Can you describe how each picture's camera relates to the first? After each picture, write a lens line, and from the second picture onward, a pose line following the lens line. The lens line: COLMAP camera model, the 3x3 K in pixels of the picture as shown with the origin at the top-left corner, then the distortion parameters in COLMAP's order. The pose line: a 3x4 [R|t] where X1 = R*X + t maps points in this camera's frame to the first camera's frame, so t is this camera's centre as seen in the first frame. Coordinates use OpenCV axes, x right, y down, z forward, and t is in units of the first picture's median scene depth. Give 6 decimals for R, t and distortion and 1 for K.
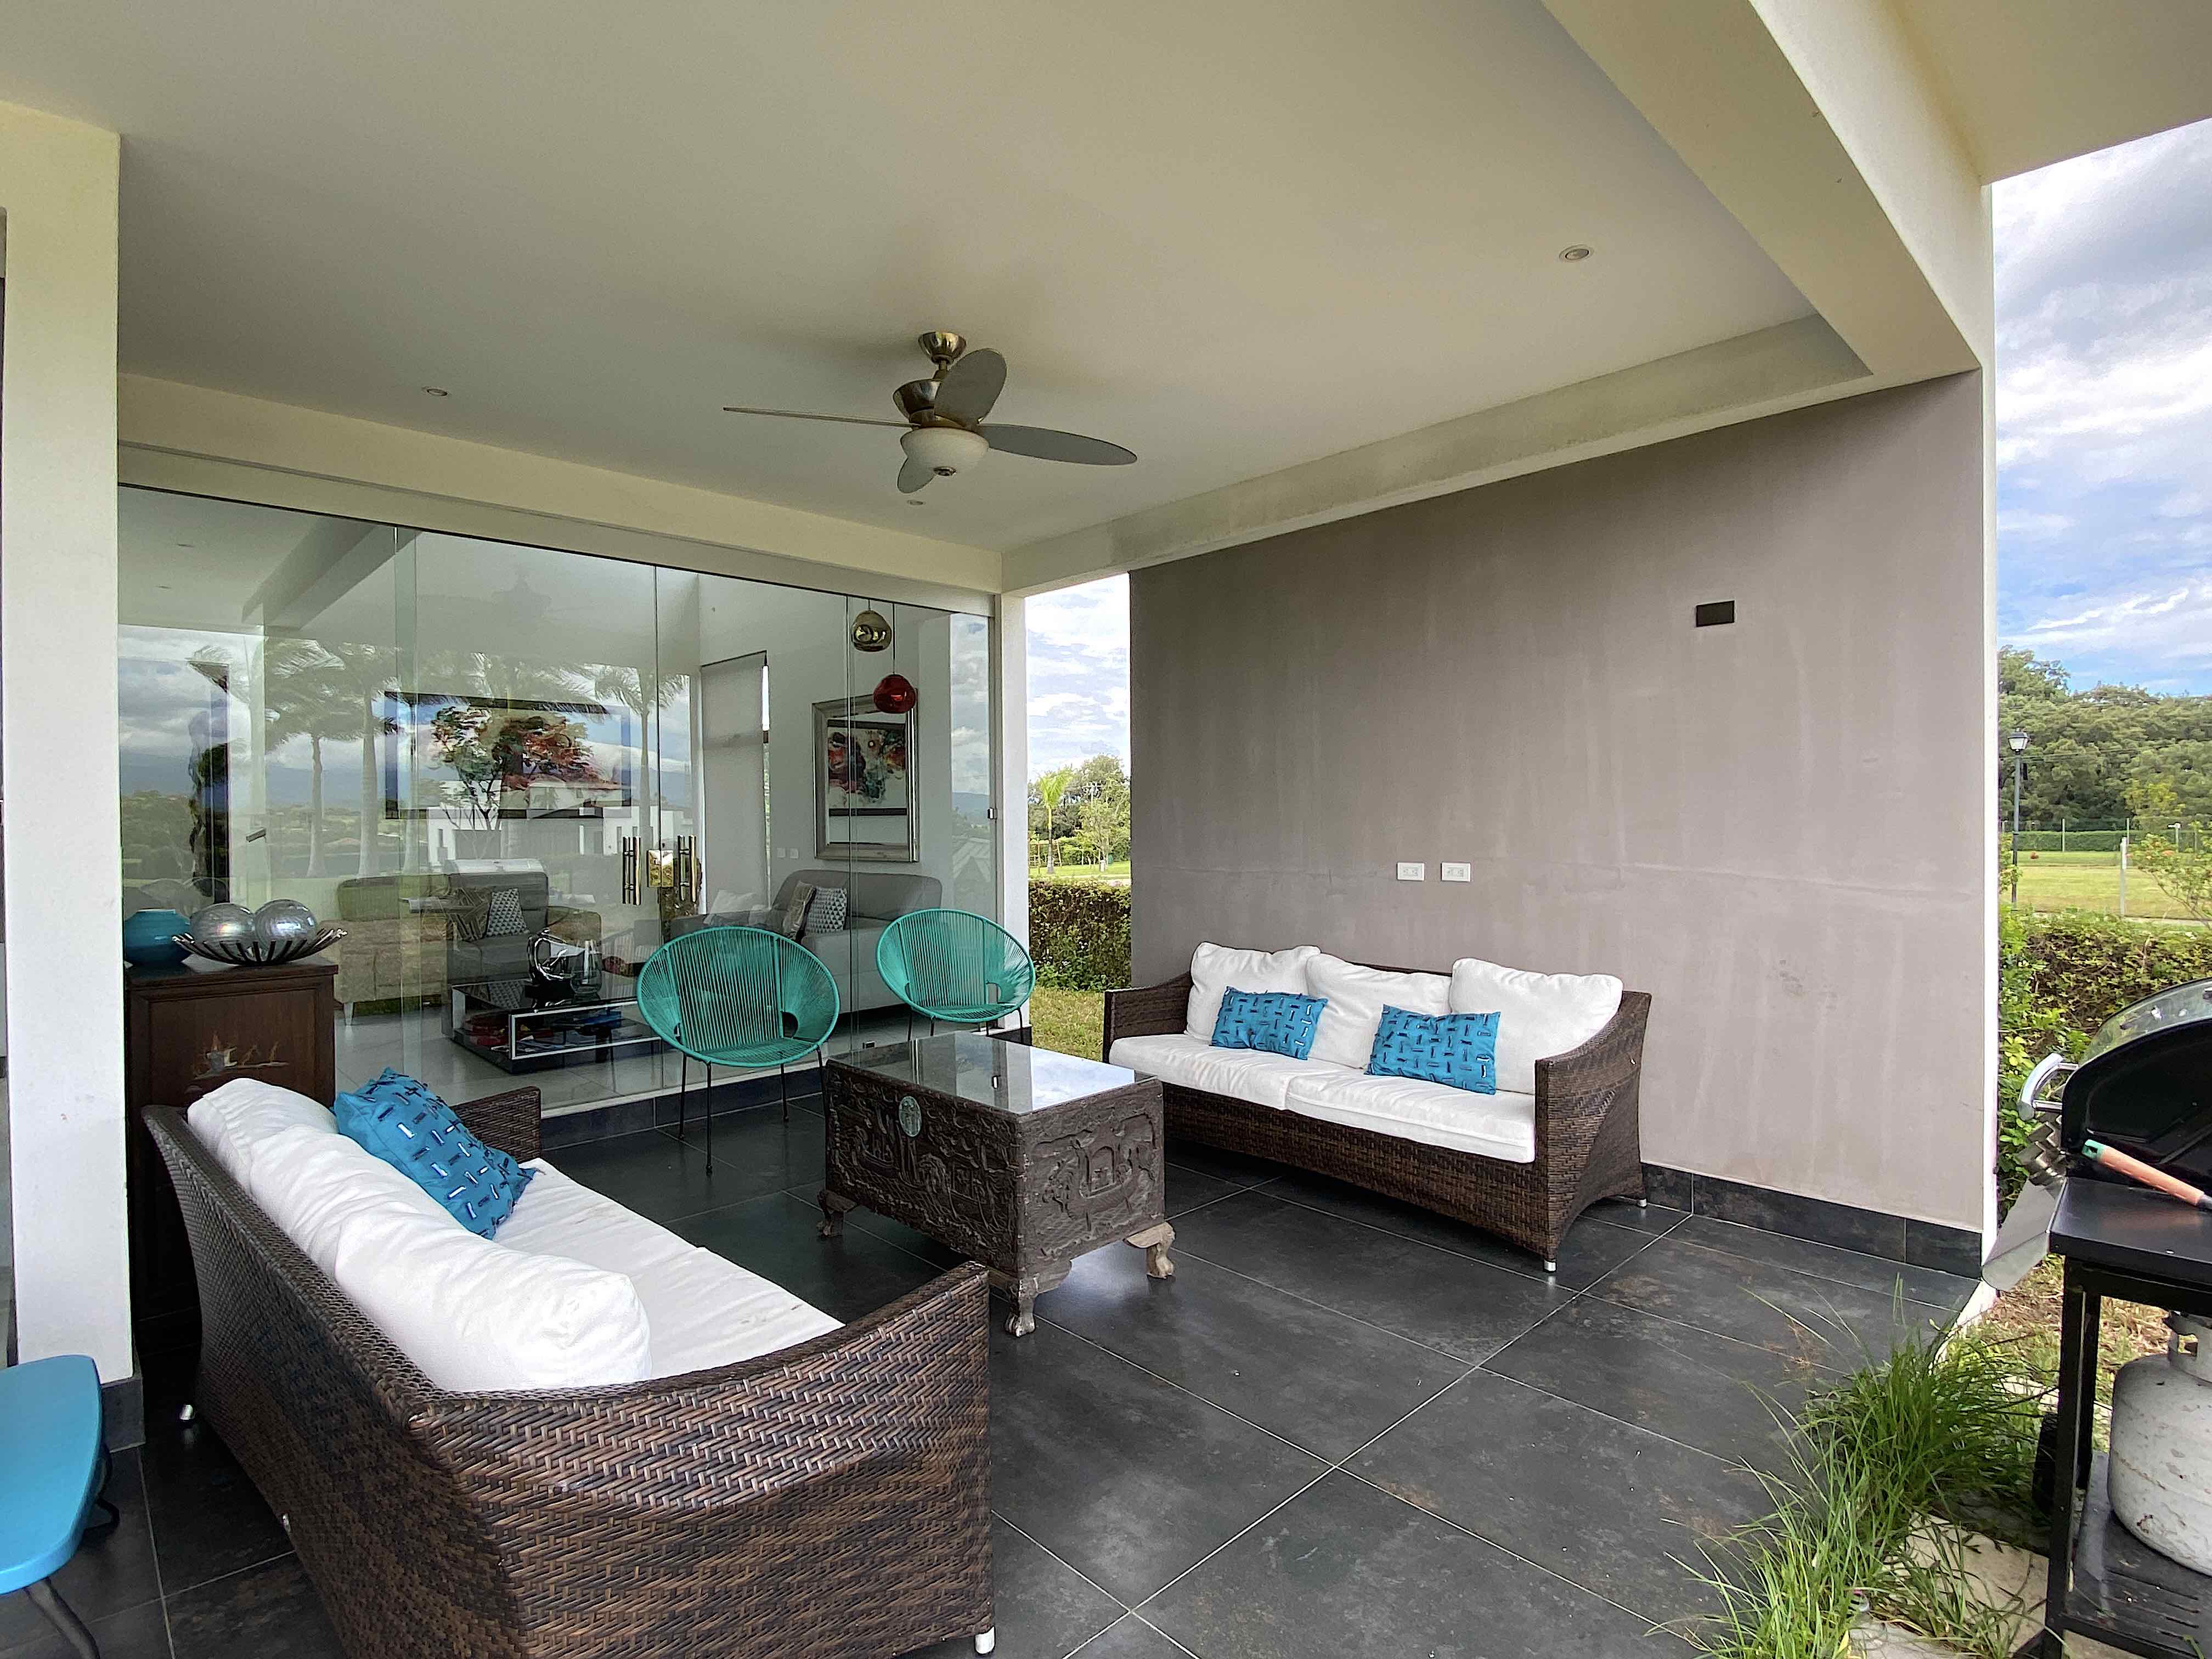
lens RADIAL K [[1115.4, 0, 1102.5], [0, 1115.4, 812.8], [0, 0, 1]] dist [-0.012026, -0.000217]
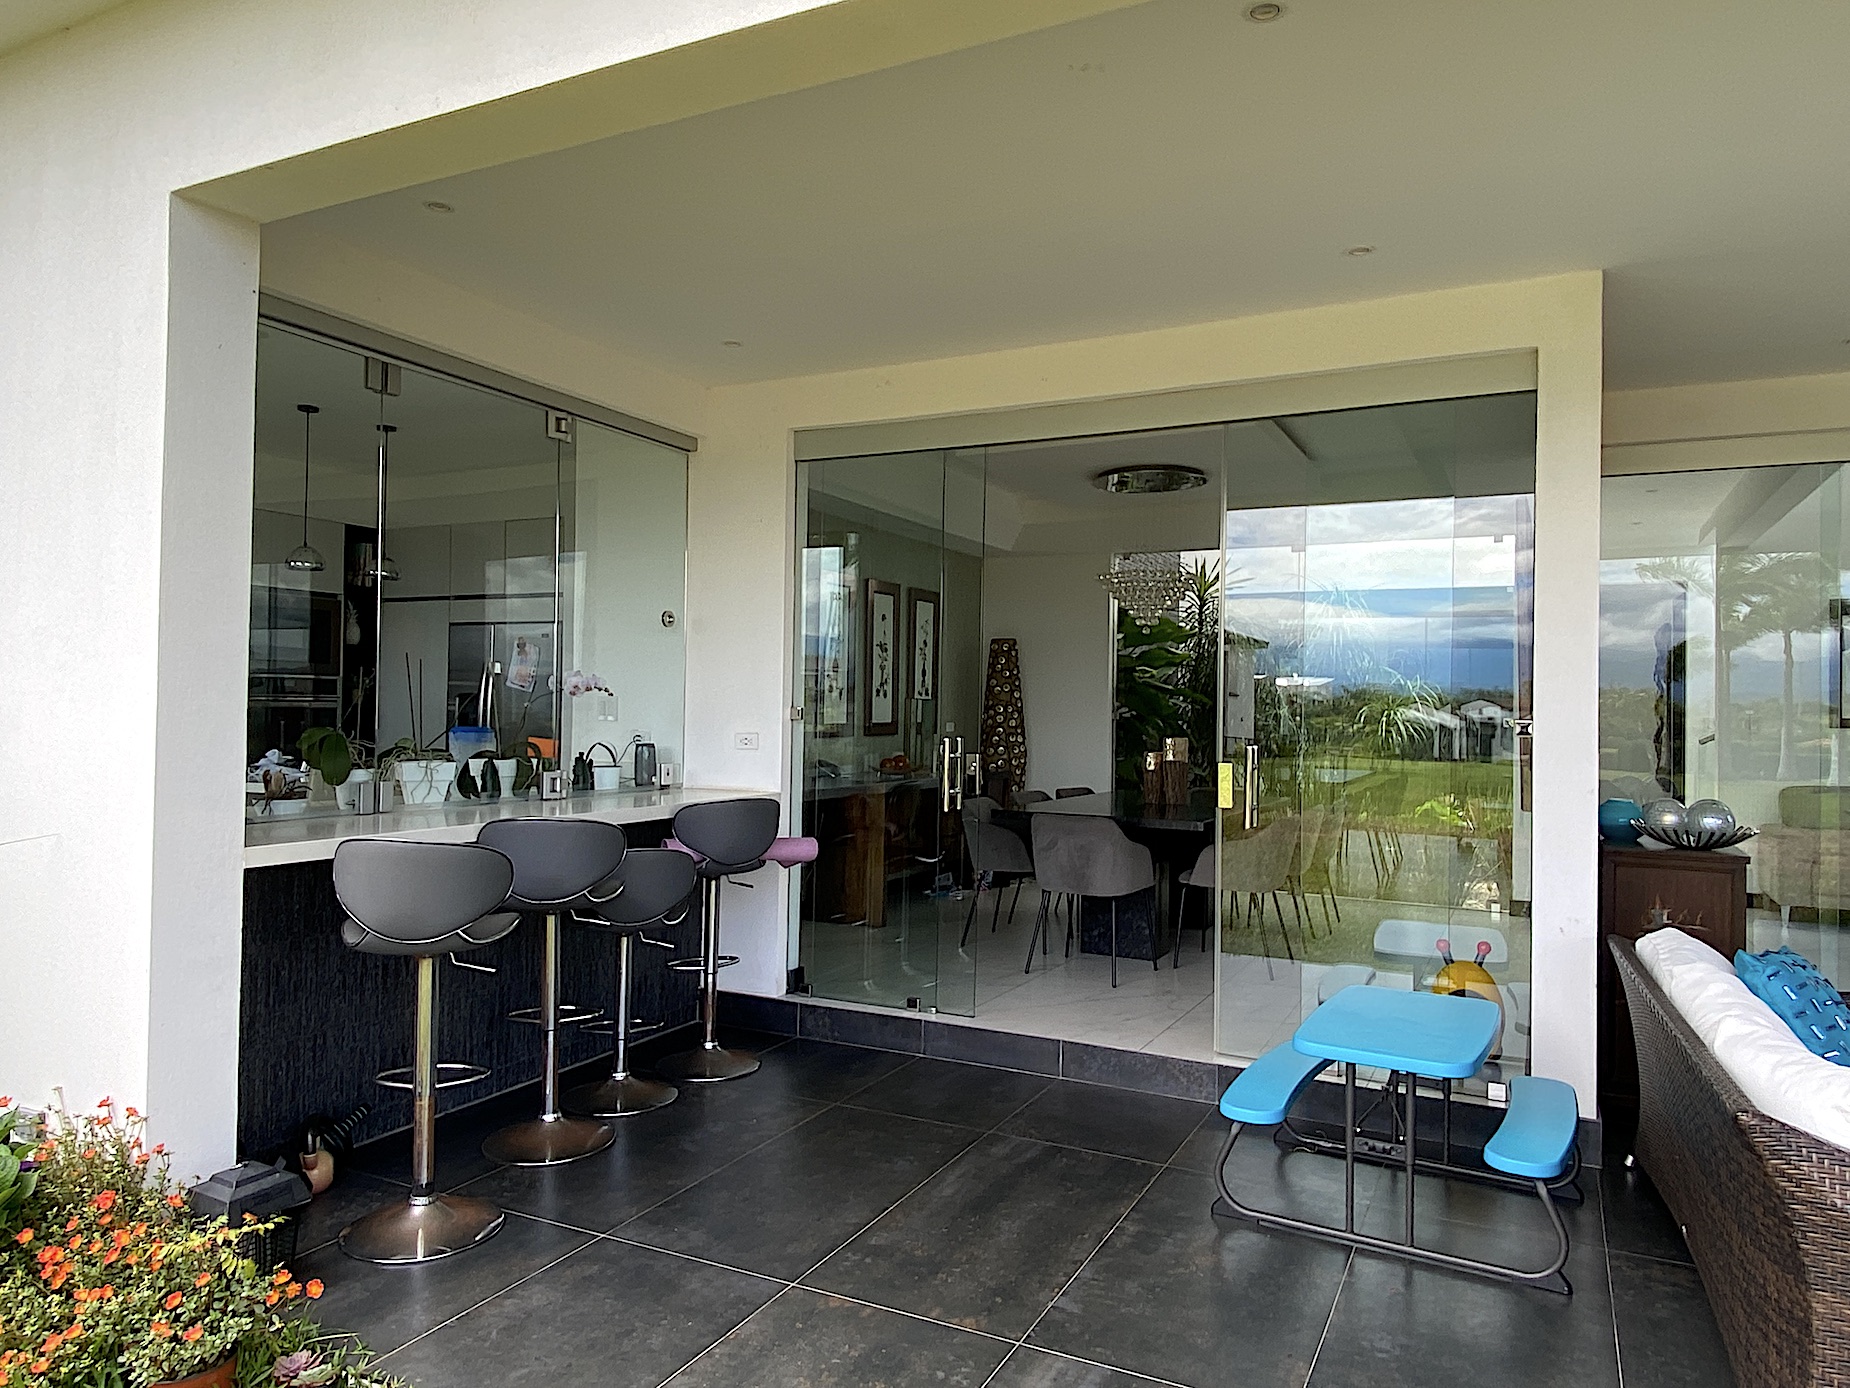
lens RADIAL K [[1218.5, 0, 925.0], [0, 1218.5, 694.0], [0, 0, 1]] dist [0.007378, -0.014006]
pose [[0.332277, 0.007472, -0.943152, 0.286343], [-0.018166, 0.999834, 0.001521, -0.029407], [0.943007, 0.016628, 0.332357, -0.321407]]
